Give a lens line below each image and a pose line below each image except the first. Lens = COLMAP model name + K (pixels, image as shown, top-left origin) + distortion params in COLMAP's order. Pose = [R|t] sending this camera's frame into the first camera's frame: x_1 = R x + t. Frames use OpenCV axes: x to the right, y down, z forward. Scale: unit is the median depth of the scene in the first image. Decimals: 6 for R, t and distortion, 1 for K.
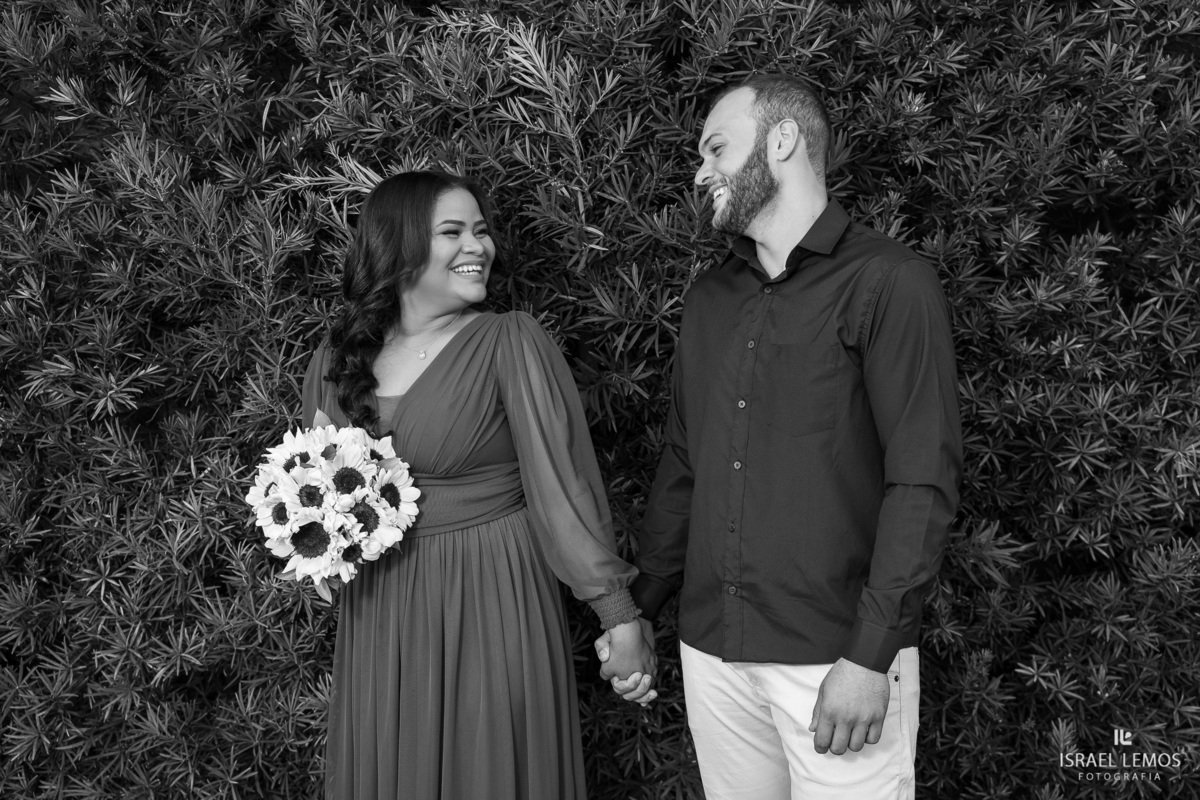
lens RADIAL K [[1390.2, 0, 600.0], [0, 1390.2, 400.0], [0, 0, 1]] dist [-0.006665, 0.059798]
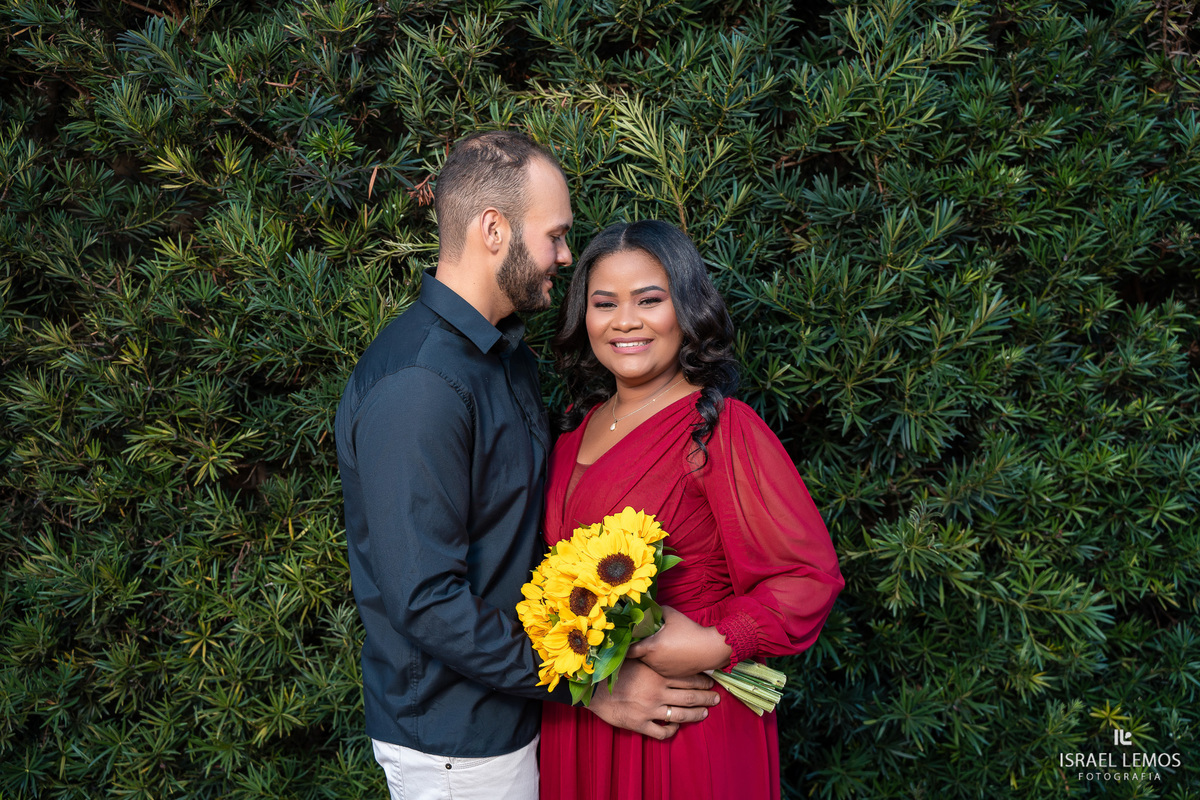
lens RADIAL K [[1068.2, 0, 600.0], [0, 1068.2, 400.0], [0, 0, 1]] dist [-0.099754, 0.089067]
pose [[0.998563, -0.004670, 0.053391, -0.114670], [0.005859, 0.999738, -0.022127, -0.029200], [-0.053273, 0.022408, 0.998329, 0.225991]]
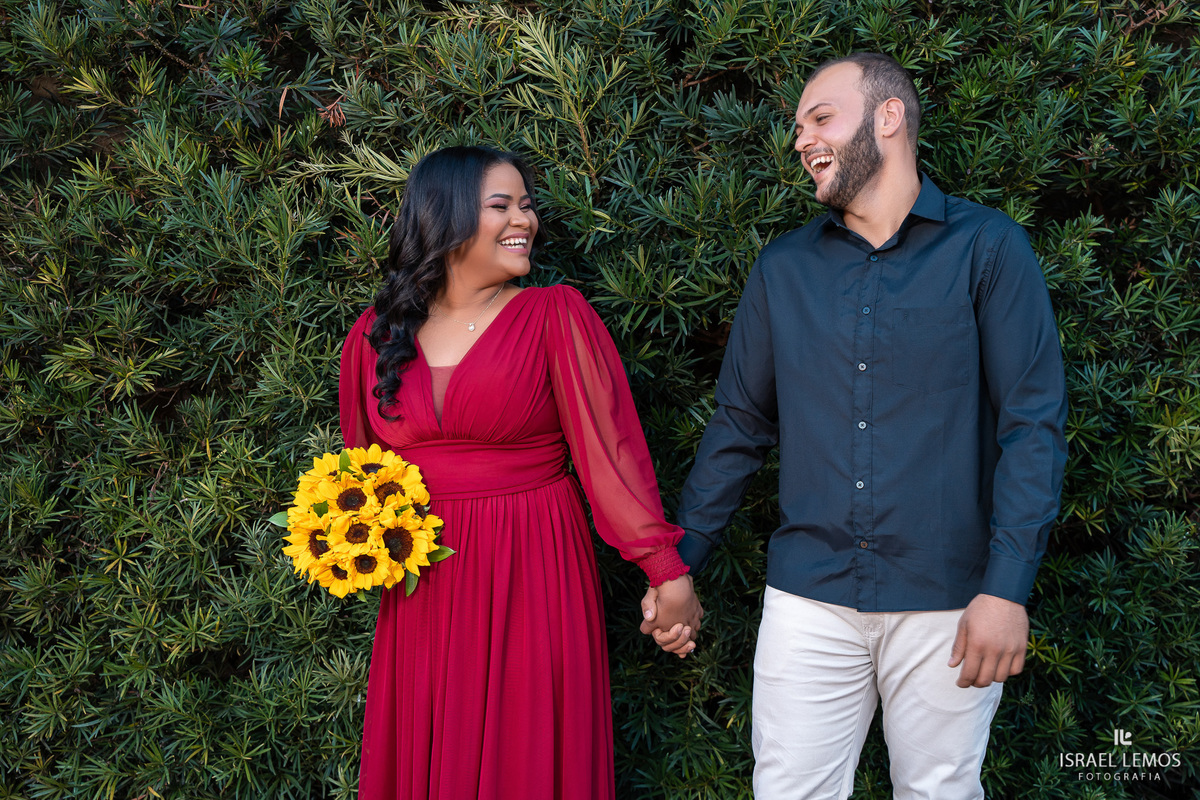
lens RADIAL K [[1390.2, 0, 600.0], [0, 1390.2, 400.0], [0, 0, 1]] dist [-0.006665, 0.059798]
pose [[0.999999, -0.001573, -0.000058, -0.004995], [0.001571, 0.999710, -0.024024, 0.039346], [0.000096, 0.024024, 0.999711, -0.024577]]
